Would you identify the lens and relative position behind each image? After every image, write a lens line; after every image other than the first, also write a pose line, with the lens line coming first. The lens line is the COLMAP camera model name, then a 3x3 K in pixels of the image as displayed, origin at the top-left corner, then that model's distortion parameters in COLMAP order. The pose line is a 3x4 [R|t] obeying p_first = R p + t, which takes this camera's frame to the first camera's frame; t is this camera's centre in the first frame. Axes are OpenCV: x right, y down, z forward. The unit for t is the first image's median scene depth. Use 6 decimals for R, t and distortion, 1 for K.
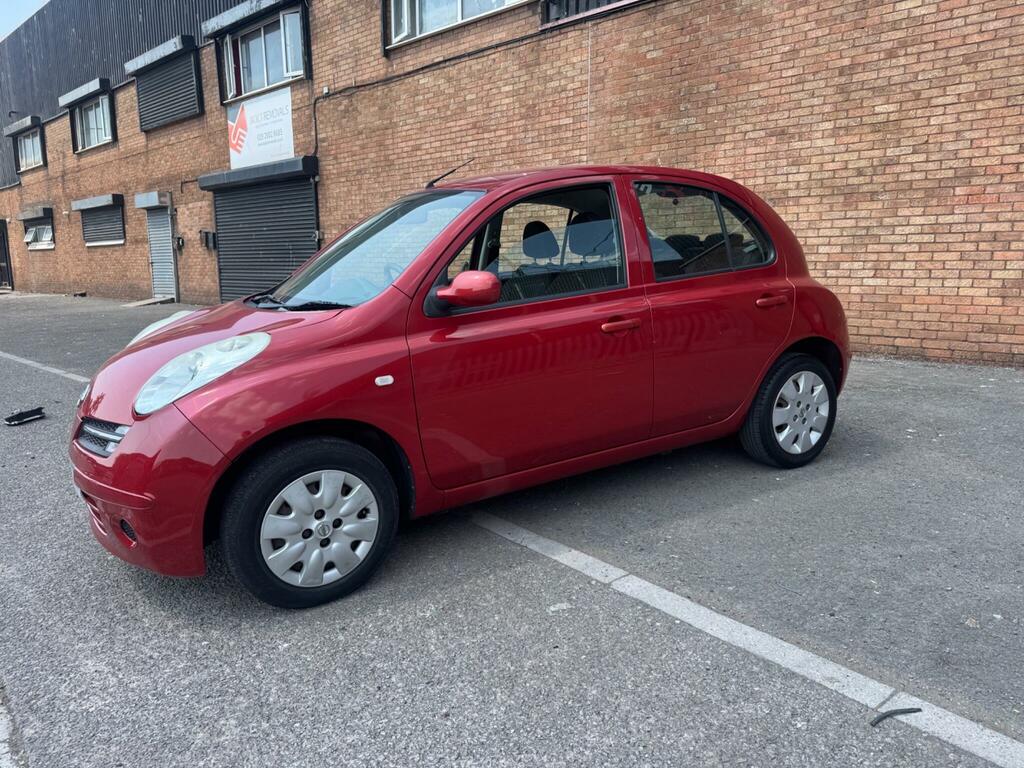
lens RADIAL K [[709.5, 0, 509.5], [0, 709.5, 383.8], [0, 0, 1]] dist [0.044405, -0.056093]
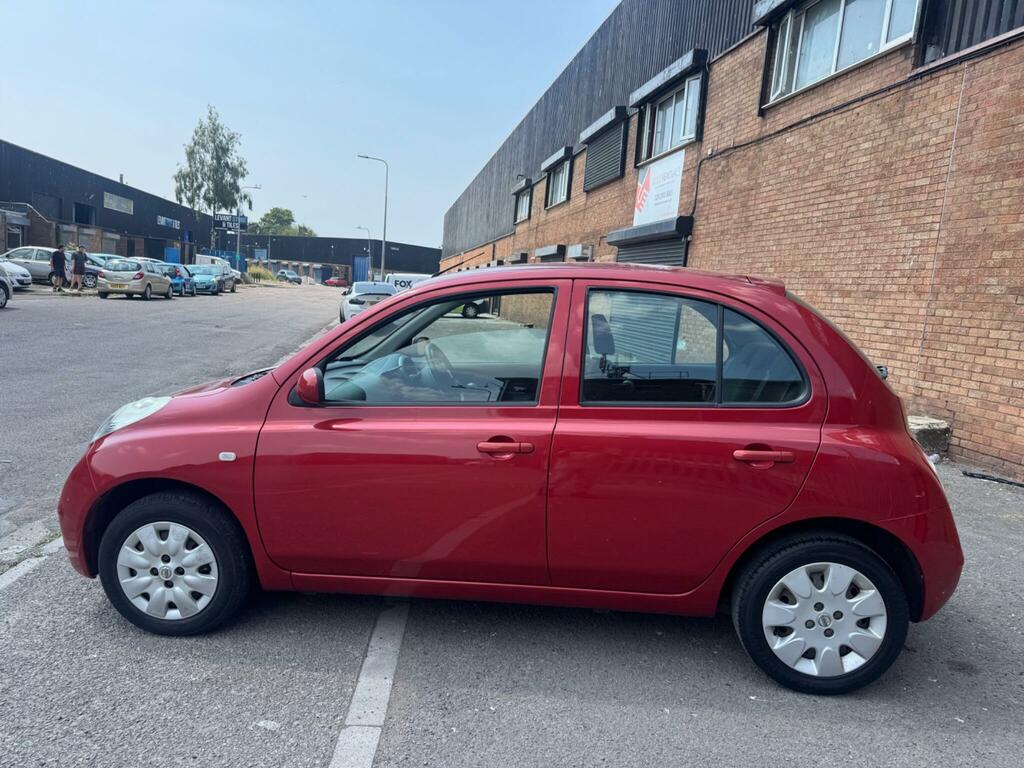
lens RADIAL K [[709.5, 0, 509.5], [0, 709.5, 383.8], [0, 0, 1]] dist [0.044405, -0.056093]
pose [[0.799158, 0.147004, -0.582869, 0.198723], [-0.184002, 0.982916, -0.004381, -0.047239], [0.572268, 0.110750, 0.812554, 0.083222]]
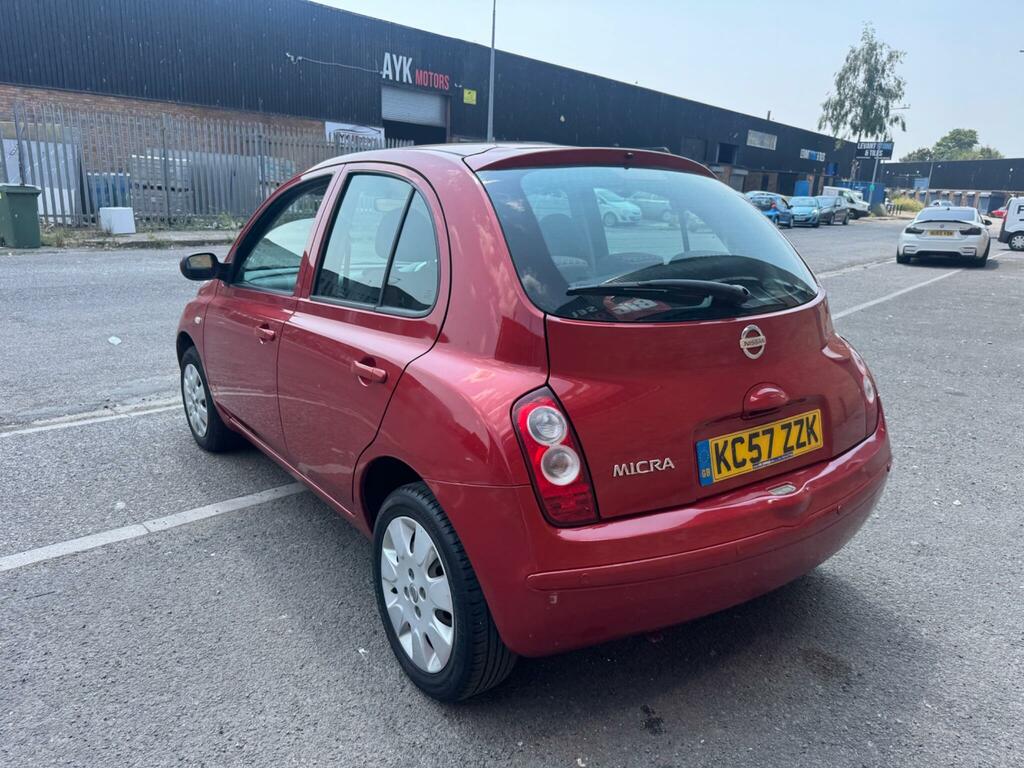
lens RADIAL K [[715.2, 0, 512.0], [0, 715.2, 384.0], [0, 0, 1]] dist [0.031438, -0.035780]
pose [[0.094327, 0.278914, -0.955672, 0.330344], [-0.214479, 0.943103, 0.254076, -0.097858], [0.972163, 0.181005, 0.148782, 0.354395]]
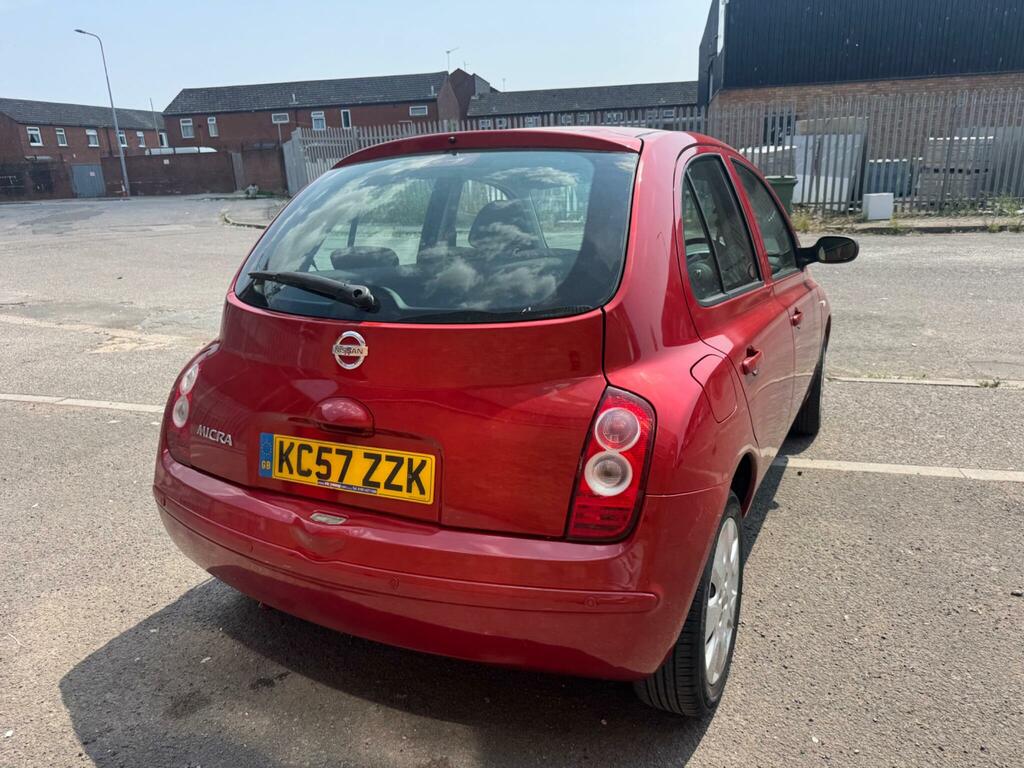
lens RADIAL K [[730.7, 0, 525.1], [0, 730.7, 380.2], [0, 0, 1]] dist [0.029232, -0.031438]
pose [[-0.819007, 0.198030, -0.538528, 0.209023], [-0.055942, 0.906524, 0.418431, -0.143635], [0.571051, 0.372824, -0.731371, 0.603135]]
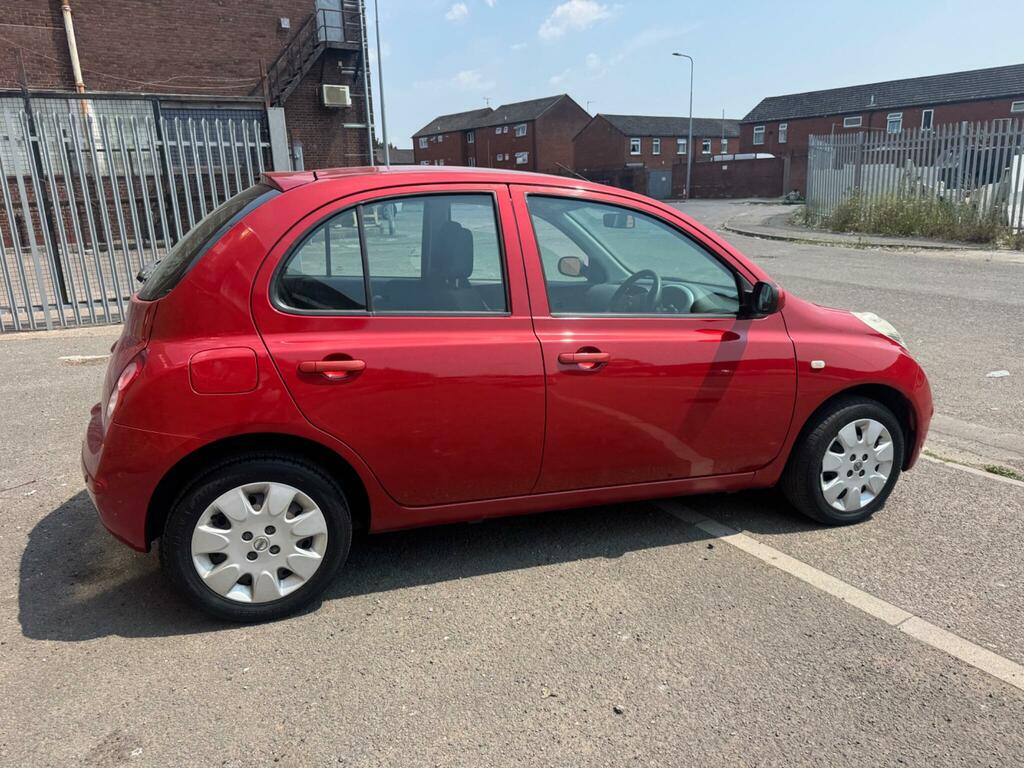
lens RADIAL K [[735.4, 0, 527.7], [0, 735.4, 387.0], [0, 0, 1]] dist [0.027865, -0.033239]
pose [[-0.988343, -0.008157, 0.152024, -0.058105], [0.057200, 0.905508, 0.420456, -0.159688], [-0.141088, 0.424251, -0.894486, 0.700916]]
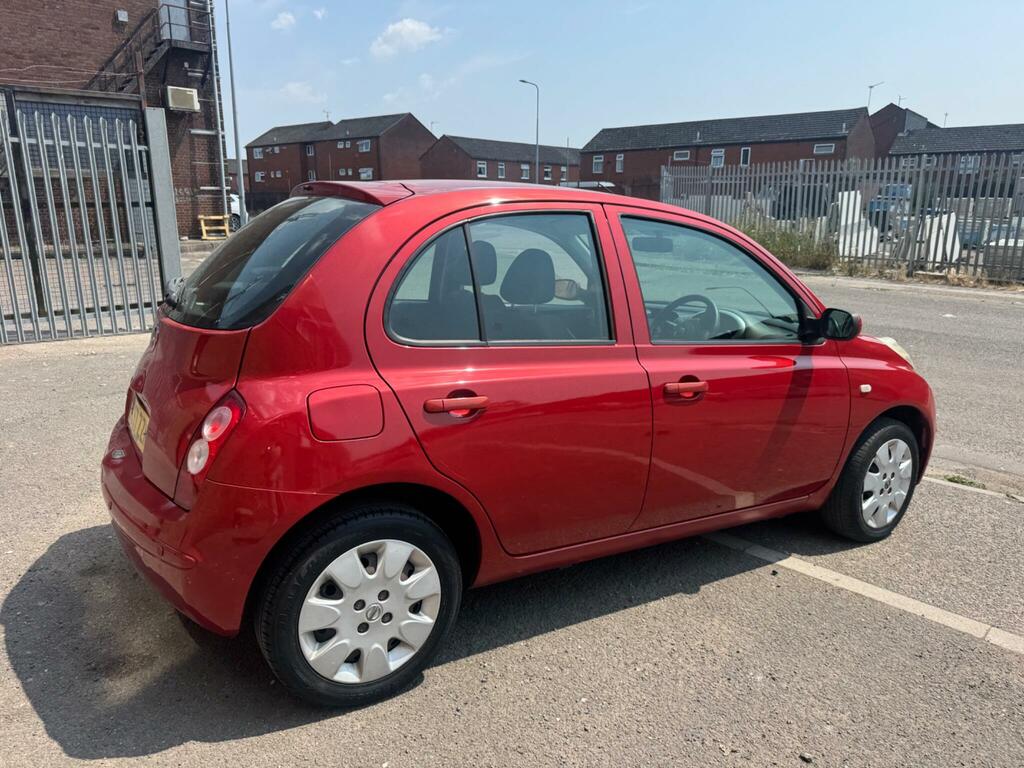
lens RADIAL K [[735.4, 0, 527.7], [0, 735.4, 387.0], [0, 0, 1]] dist [0.027865, -0.033239]
pose [[-0.997527, 0.014655, -0.068740, 0.039067], [-0.014270, 0.915419, 0.402250, -0.158457], [0.068821, 0.402236, -0.912945, 0.684847]]
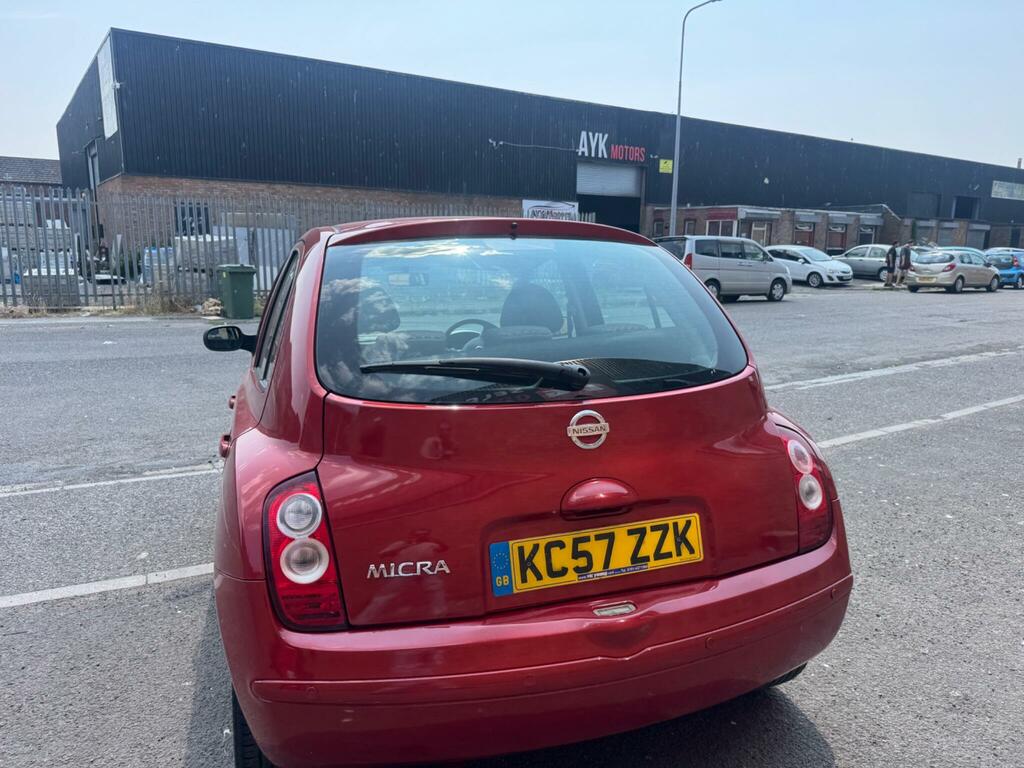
lens RADIAL K [[703.5, 0, 516.2], [0, 703.5, 386.6], [0, 0, 1]] dist [0.113403, -0.166798]
pose [[-0.181073, 0.195498, -0.963843, 0.308064], [-0.176675, 0.957633, 0.227430, -0.117703], [0.967470, 0.211469, -0.138862, 0.449699]]
